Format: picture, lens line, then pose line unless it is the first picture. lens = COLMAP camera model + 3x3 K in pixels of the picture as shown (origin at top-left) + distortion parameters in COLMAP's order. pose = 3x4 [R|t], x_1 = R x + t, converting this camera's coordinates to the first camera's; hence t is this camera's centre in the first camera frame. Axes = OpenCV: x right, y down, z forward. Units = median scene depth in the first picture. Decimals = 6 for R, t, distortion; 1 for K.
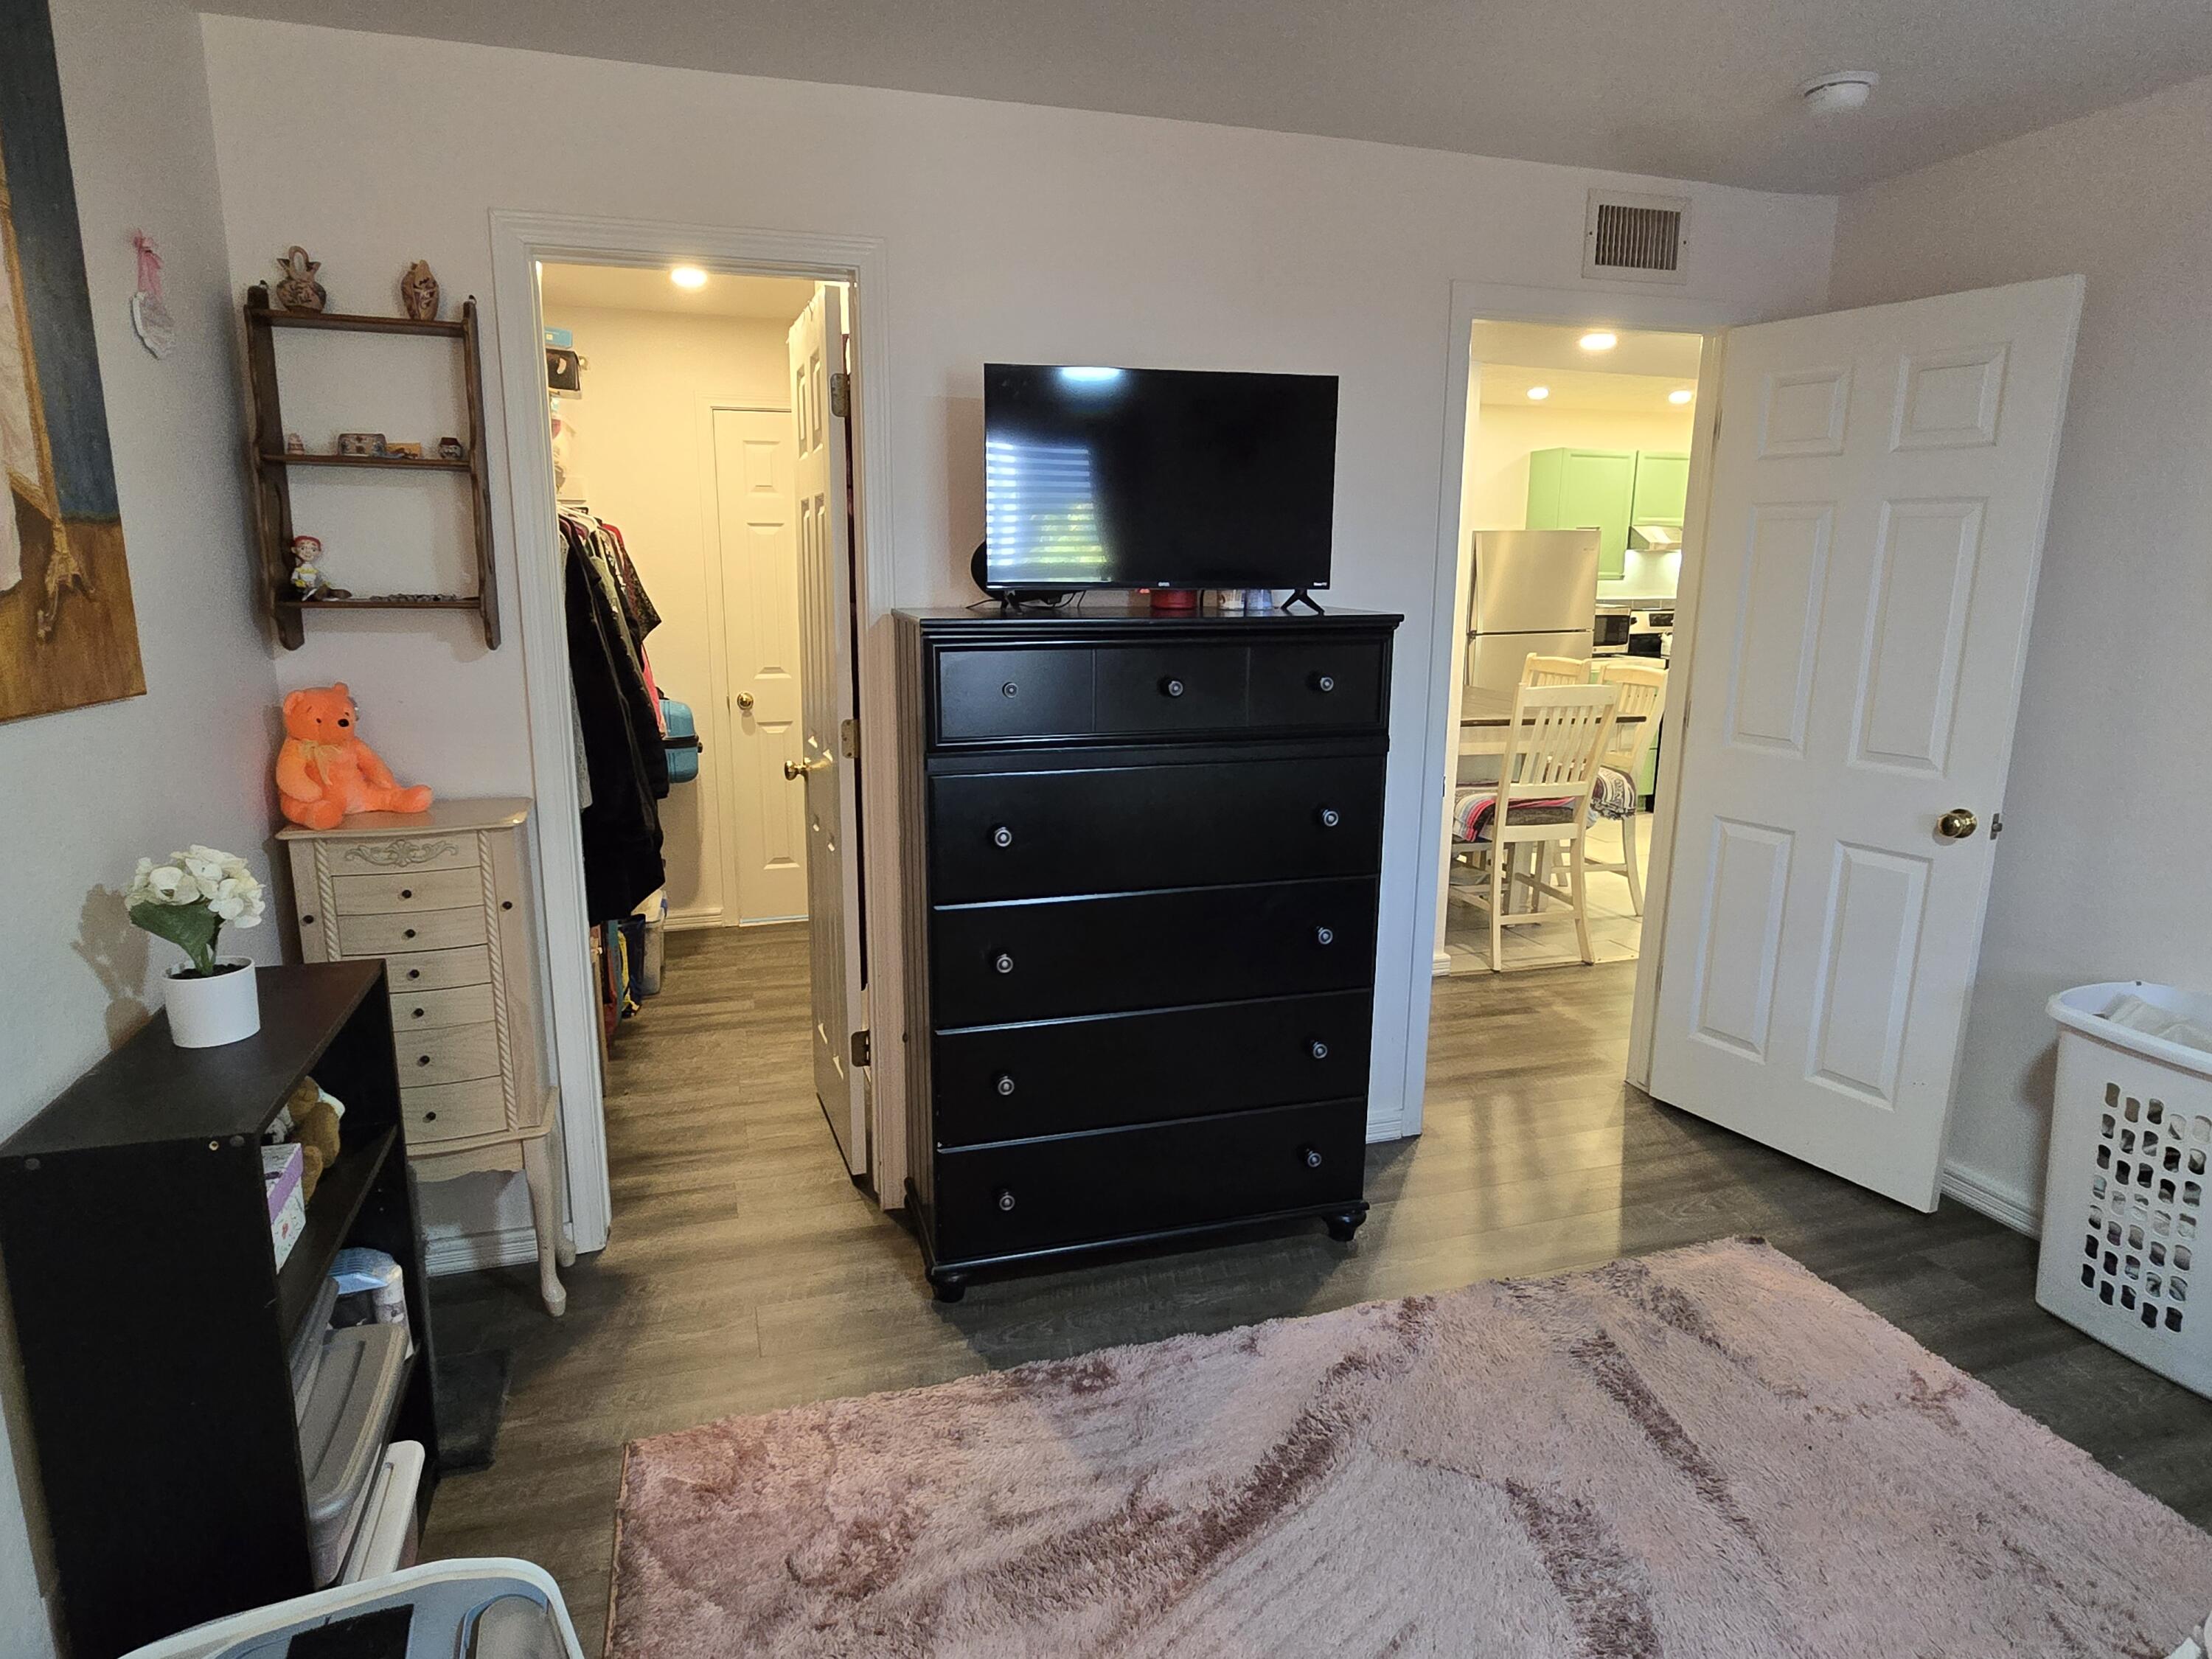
lens RADIAL K [[1293.6, 0, 1106.0], [0, 1293.6, 829.5], [0, 0, 1]] dist [-0.003616, 0.001524]
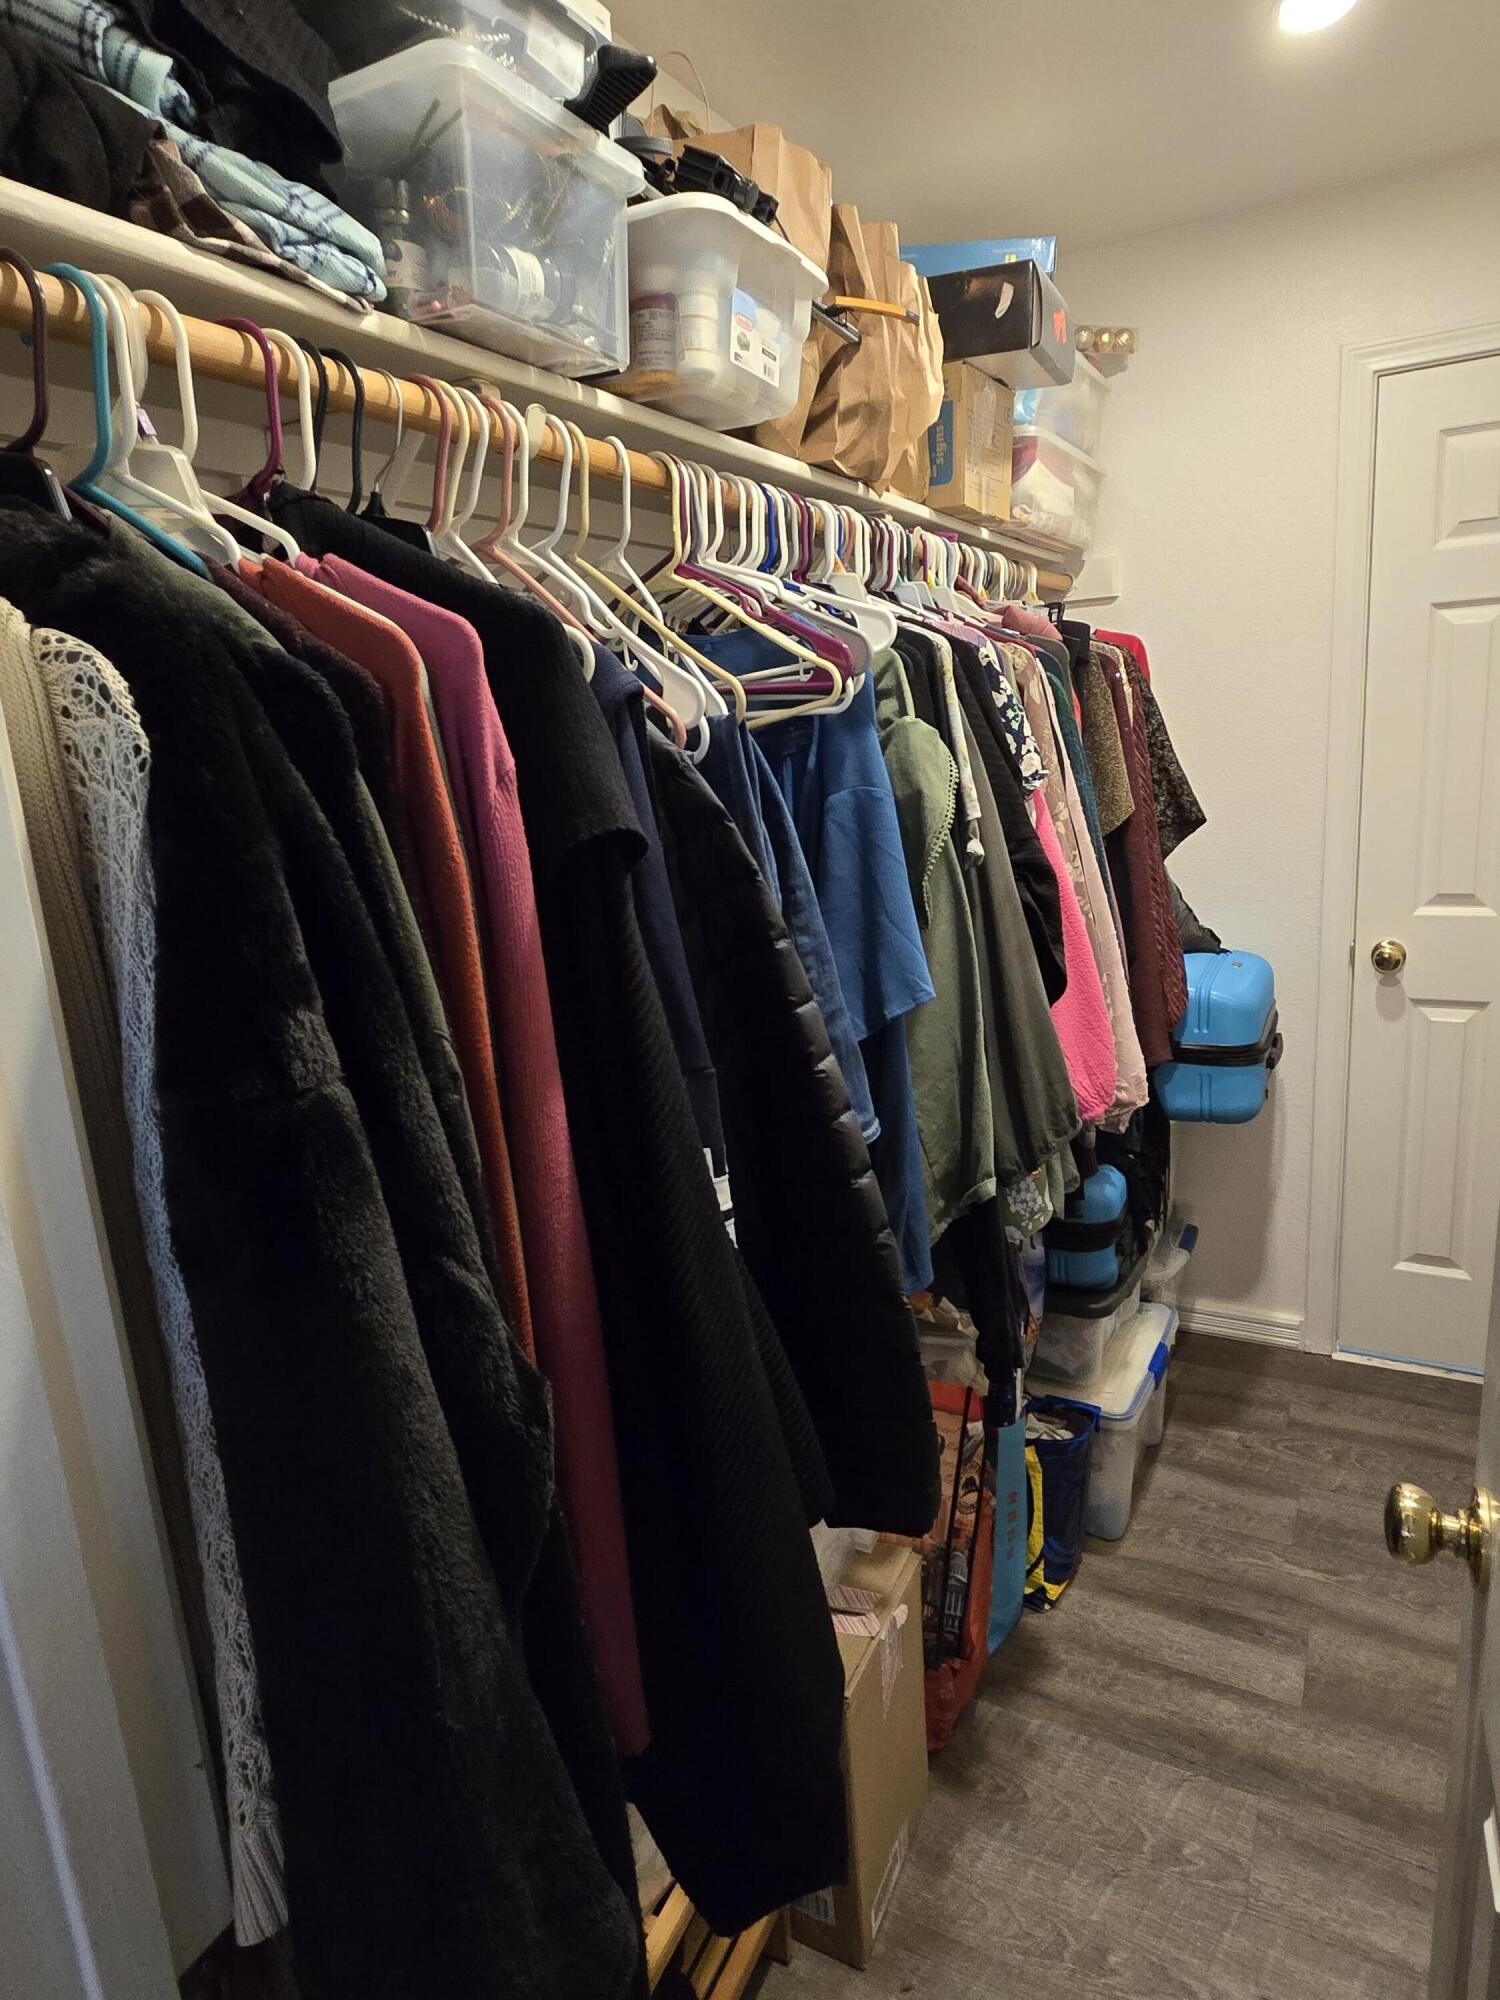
lens RADIAL K [[1169.6, 0, 737.1], [0, 1169.6, 991.4], [0, 0, 1]] dist [-0.003616, 0.001524]
pose [[0.684694, 0.109289, -0.720590, -0.096388], [-0.077843, 0.994004, 0.076792, -0.083365], [0.724662, 0.003514, 0.689096, 0.397427]]
